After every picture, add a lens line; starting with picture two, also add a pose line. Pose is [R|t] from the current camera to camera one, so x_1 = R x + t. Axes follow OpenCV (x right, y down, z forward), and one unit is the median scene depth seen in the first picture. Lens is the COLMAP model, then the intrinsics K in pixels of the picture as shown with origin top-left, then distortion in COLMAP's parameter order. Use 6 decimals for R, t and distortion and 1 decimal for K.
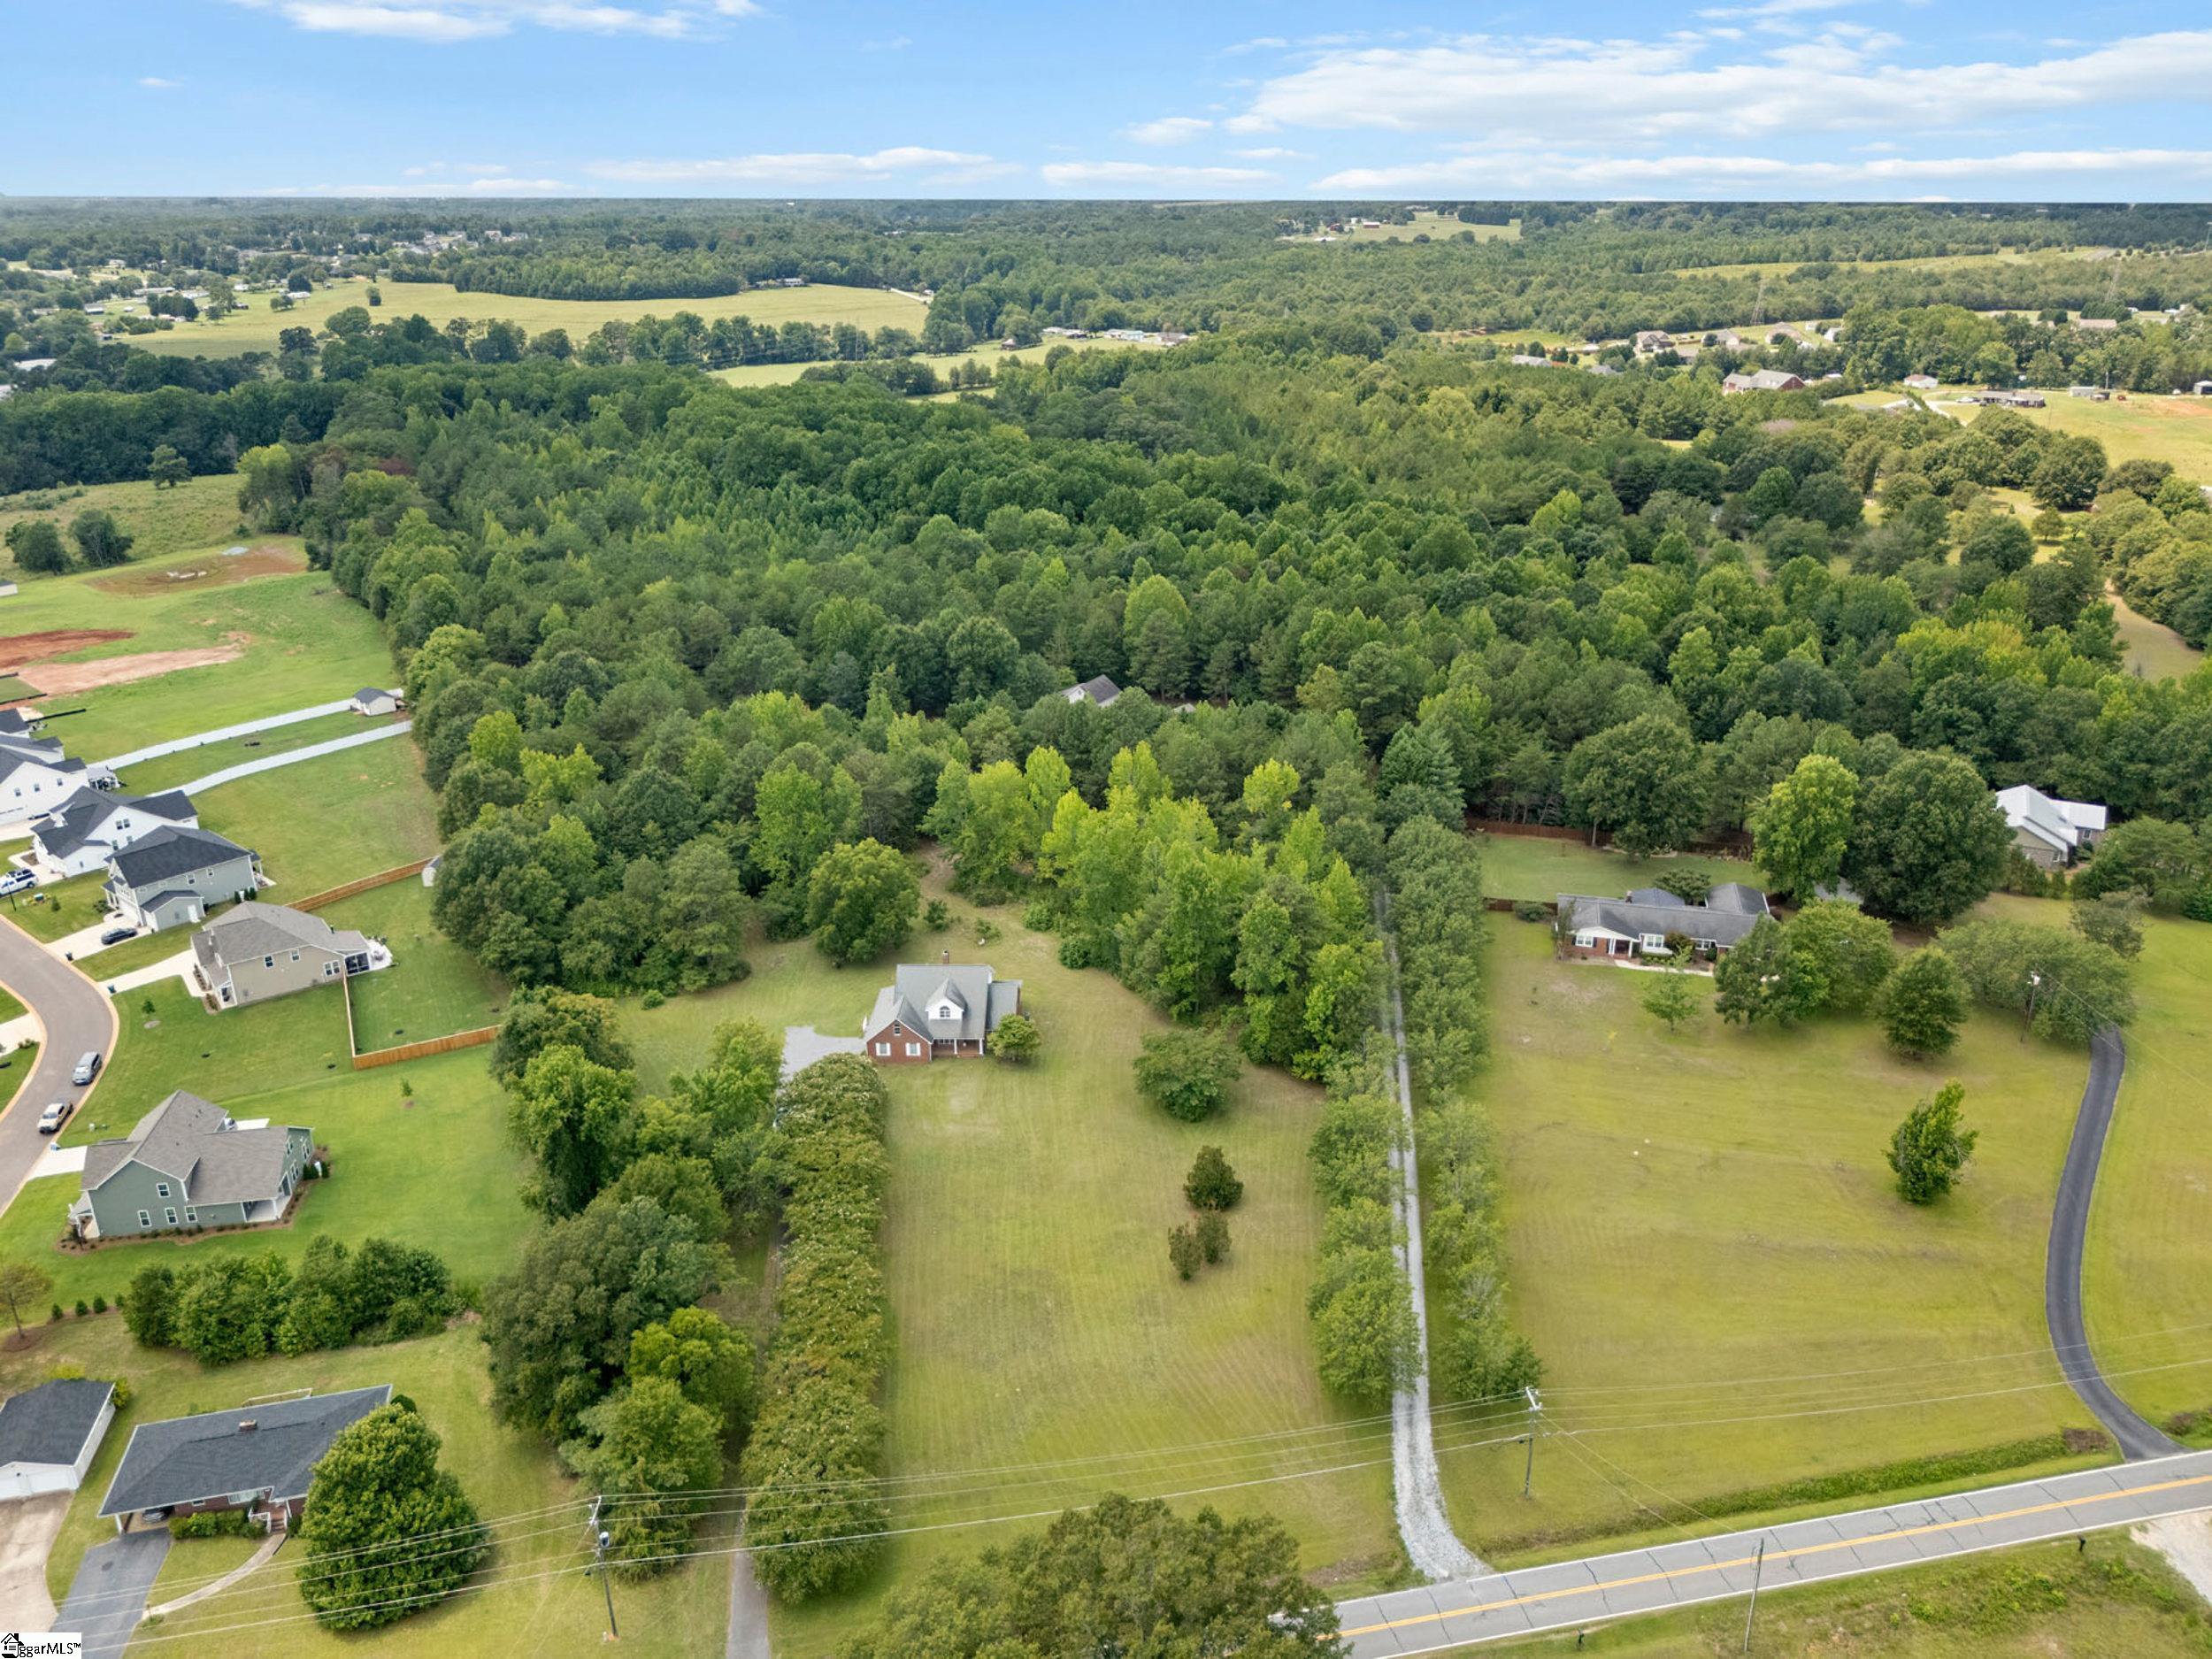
lens RADIAL K [[1611.2, 0, 1116.1], [0, 1611.2, 843.2], [0, 0, 1]] dist [0.097051, -0.118290]
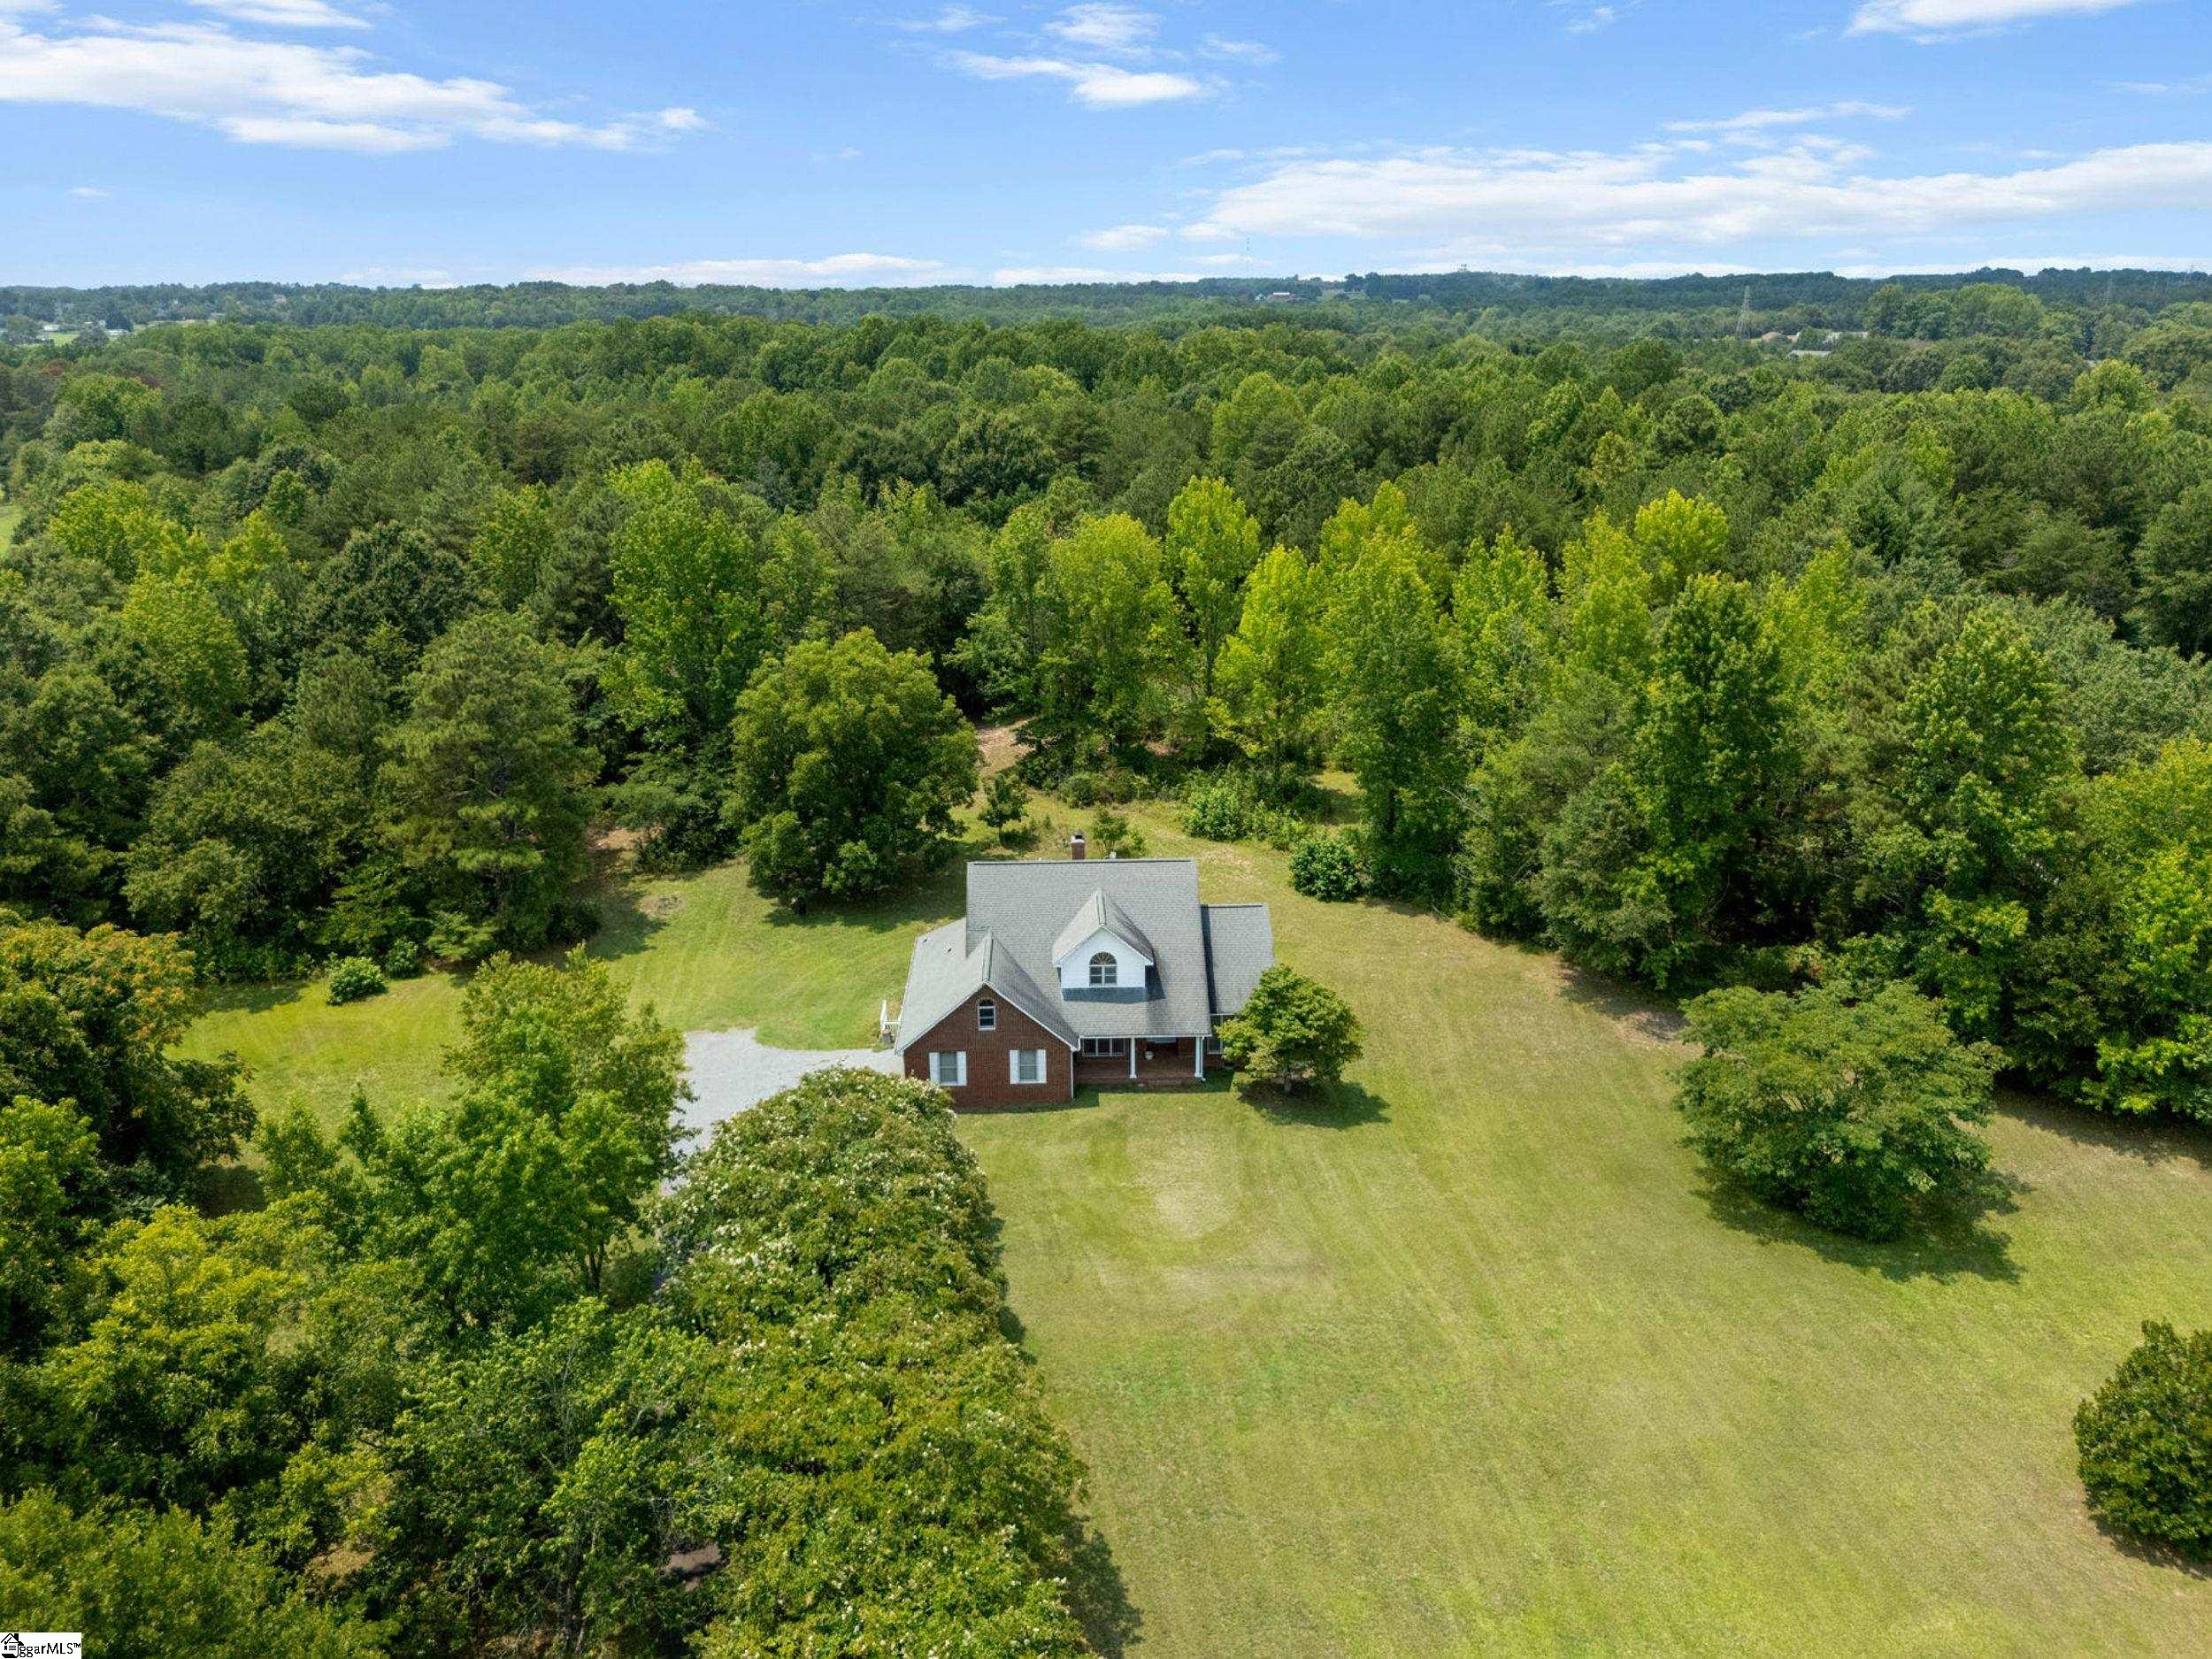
lens RADIAL K [[1636.9, 0, 1099.7], [0, 1636.9, 827.3], [0, 0, 1]] dist [0.101205, -0.134286]
pose [[0.998333, -0.019531, 0.054316, -0.126906], [0.023616, 0.996858, -0.075605, 0.099920], [-0.052669, 0.076761, 0.995657, 0.605219]]
